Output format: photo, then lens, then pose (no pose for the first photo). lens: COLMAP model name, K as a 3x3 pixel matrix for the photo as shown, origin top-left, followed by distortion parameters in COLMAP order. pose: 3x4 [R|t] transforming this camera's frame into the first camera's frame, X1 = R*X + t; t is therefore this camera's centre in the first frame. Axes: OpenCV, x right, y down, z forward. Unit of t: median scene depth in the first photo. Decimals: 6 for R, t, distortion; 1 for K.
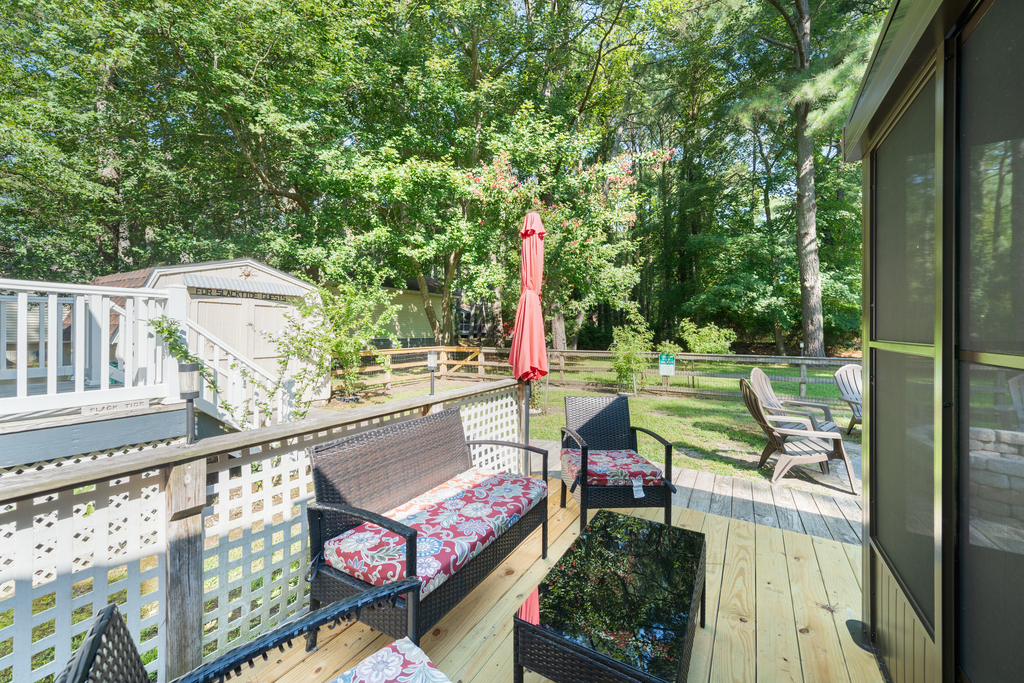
lens RADIAL K [[403.5, 0, 496.2], [0, 403.5, 328.6], [0, 0, 1]] dist [-0.000368, -0.000220]
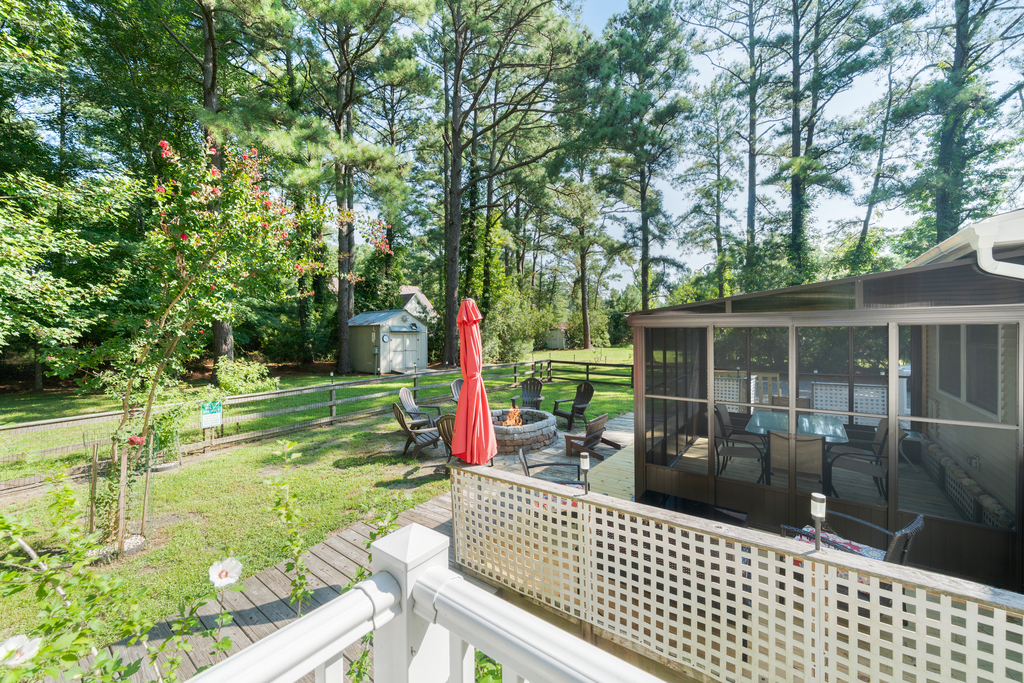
lens RADIAL K [[403.4, 0, 512.0], [0, 403.4, 341.5], [0, 0, 1]] dist [0.001596, -0.000008]
pose [[0.076153, -0.037224, 0.996401, -0.259450], [0.010749, 0.999275, 0.036510, -0.061189], [-0.997038, 0.007930, 0.076498, 0.233597]]
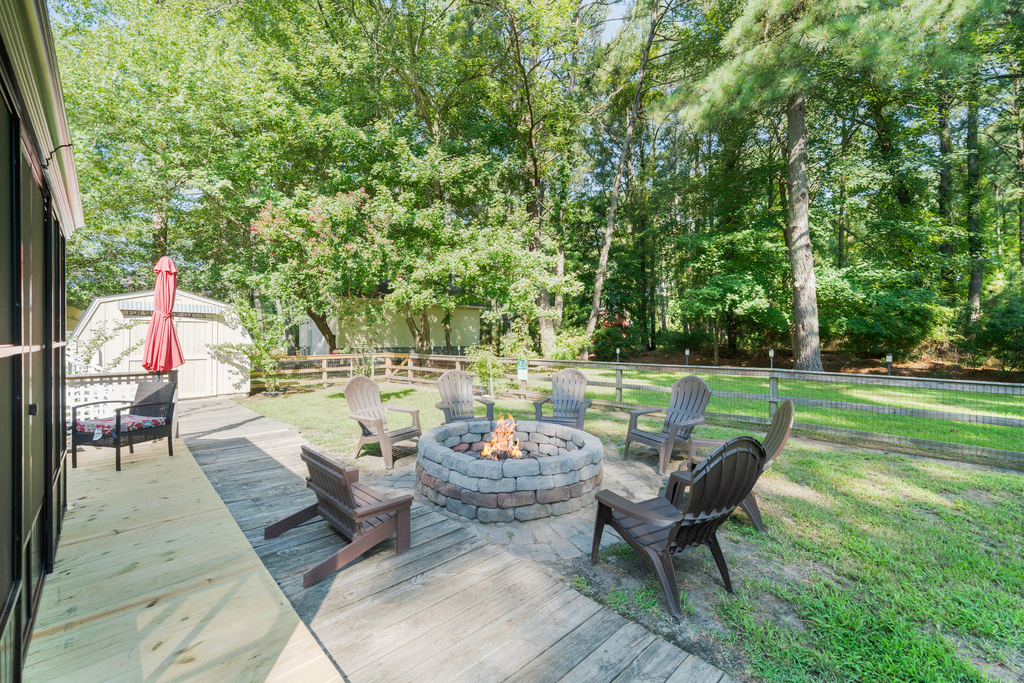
lens RADIAL K [[412.1, 0, 512.0], [0, 412.1, 341.5], [0, 0, 1]] dist [-0.000667, -0.000139]
pose [[0.971527, -0.006299, -0.236847, 0.495934], [0.008995, 0.999906, 0.010302, 0.002929], [0.236760, -0.012139, 0.971492, -0.047772]]
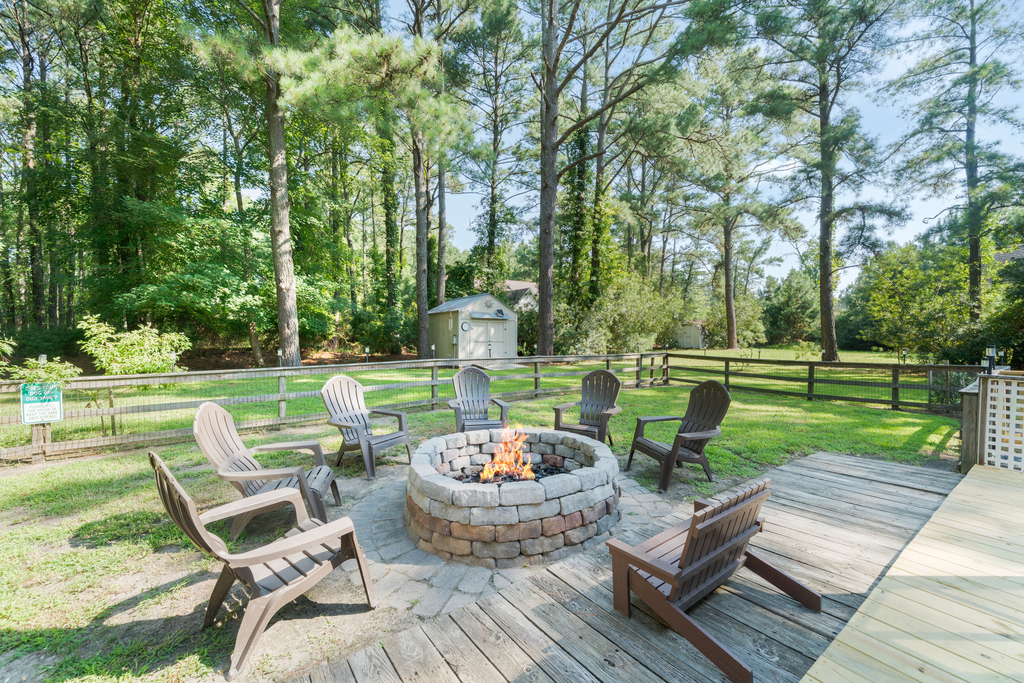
lens RADIAL K [[403.4, 0, 512.0], [0, 403.4, 341.5], [0, 0, 1]] dist [0.001596, -0.000008]
pose [[0.386265, -0.027775, 0.921970, 0.130326], [0.007832, 0.999609, 0.026832, 0.000837], [-0.922355, -0.003143, 0.386331, 0.175544]]
